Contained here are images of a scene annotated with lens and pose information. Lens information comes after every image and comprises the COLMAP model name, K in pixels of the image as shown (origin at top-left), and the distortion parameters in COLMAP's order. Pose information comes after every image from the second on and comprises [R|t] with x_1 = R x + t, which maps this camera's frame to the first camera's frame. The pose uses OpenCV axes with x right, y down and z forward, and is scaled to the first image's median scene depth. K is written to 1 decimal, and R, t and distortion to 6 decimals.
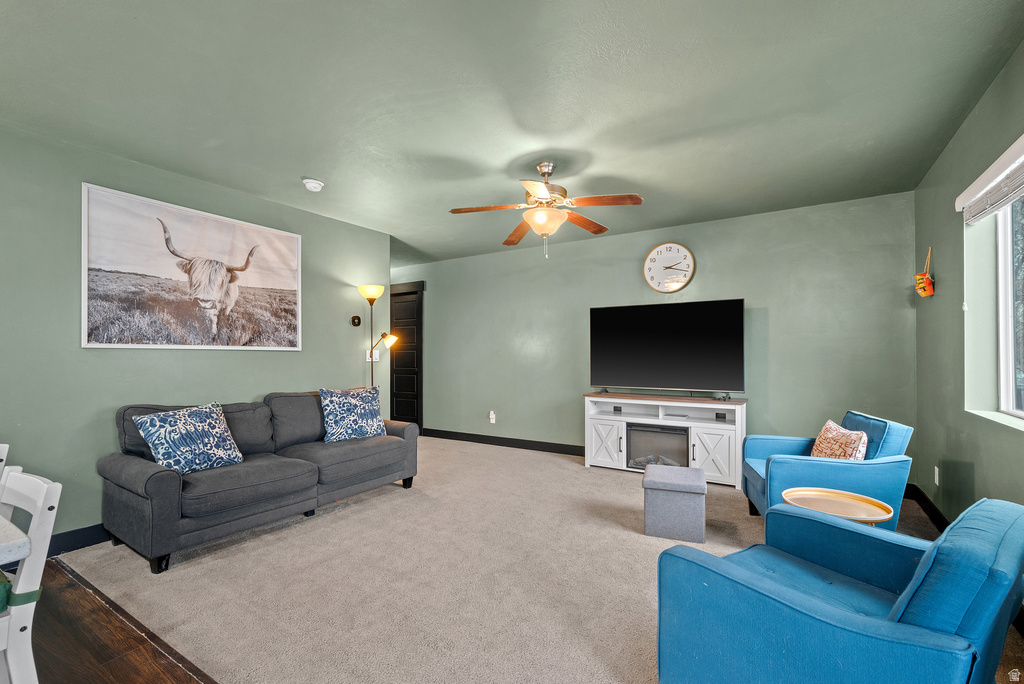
lens RADIAL K [[451.0, 0, 516.2], [0, 451.0, 353.0], [0, 0, 1]] dist [0.002489, 0.000399]
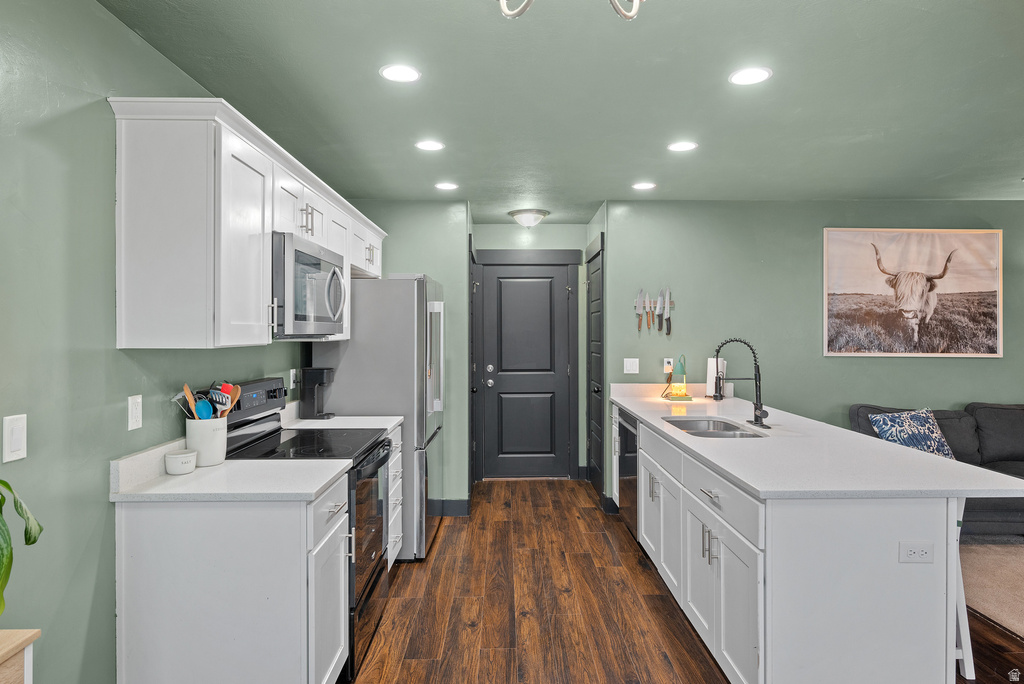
lens RADIAL K [[600.3, 0, 503.8], [0, 600.3, 327.9], [0, 0, 1]] dist [-0.005427, -0.001203]
pose [[0.541706, 0.000548, -0.840568, -0.015336], [-0.000636, 1.000000, 0.000242, -0.077804], [0.840568, 0.000403, 0.541706, -0.588101]]
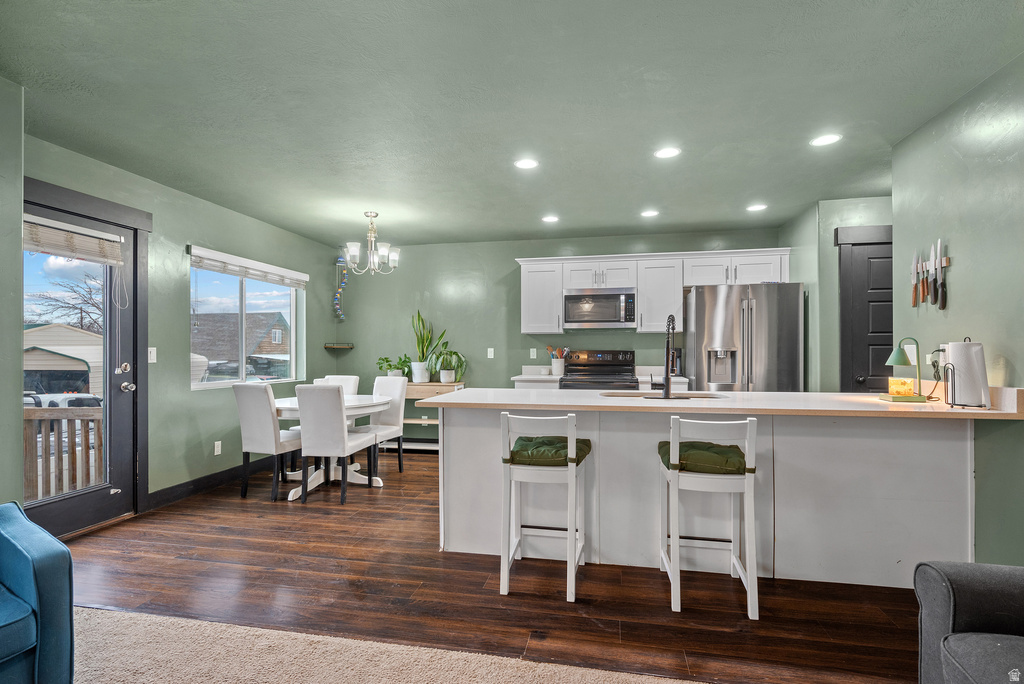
lens RADIAL K [[483.1, 0, 515.8], [0, 483.1, 357.1], [0, 0, 1]] dist [0.005154, -0.000304]
pose [[-0.935381, 0.011946, -0.353441, -0.100399], [0.007032, 0.999860, 0.015186, -0.000876], [0.353573, 0.011720, -0.935334, 1.013411]]
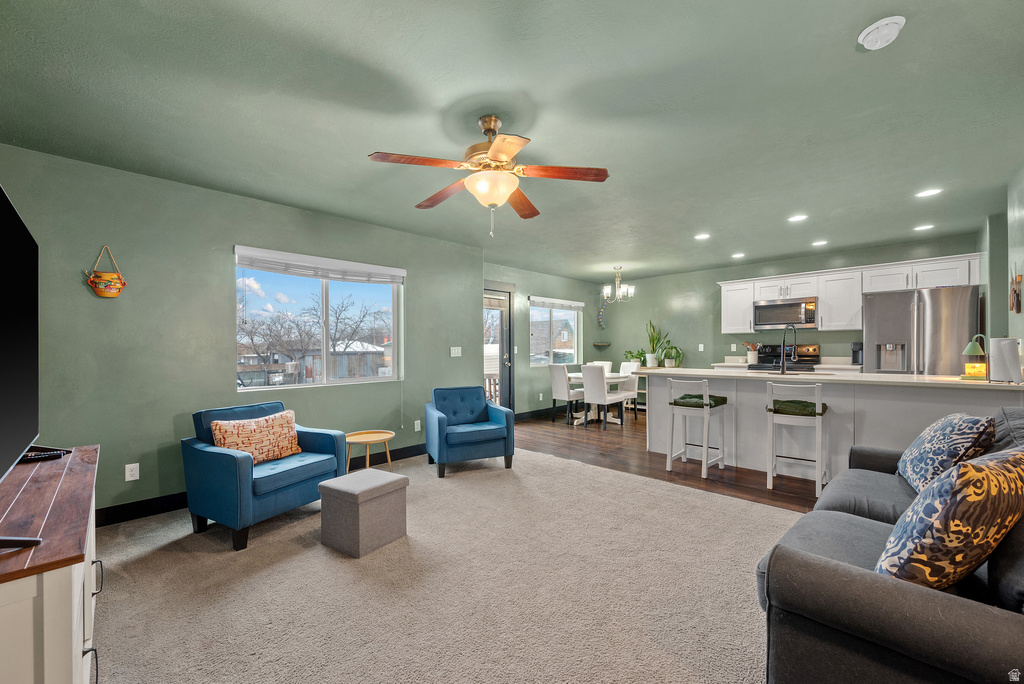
lens RADIAL K [[407.6, 0, 514.5], [0, 407.6, 350.5], [0, 0, 1]] dist [-0.000890, -0.000751]
pose [[-0.976038, 0.015405, 0.217053, -0.141247], [0.017220, 0.999831, 0.006476, -0.004426], [-0.216917, 0.010059, -0.976138, 1.644459]]
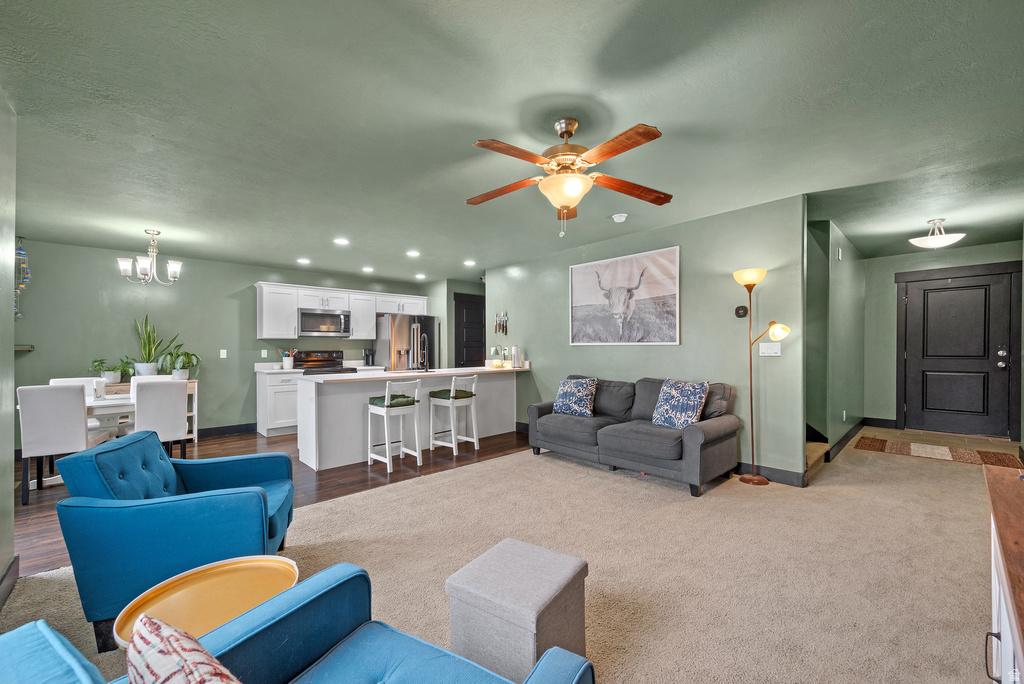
lens RADIAL K [[407.6, 0, 519.3], [0, 407.6, 346.2], [0, 0, 1]] dist [-0.000890, -0.000751]
pose [[-0.246858, 0.000001, -0.969052, 0.778053], [0.010068, 0.999946, -0.002564, -0.004420], [0.968999, -0.010389, -0.246845, 1.045753]]
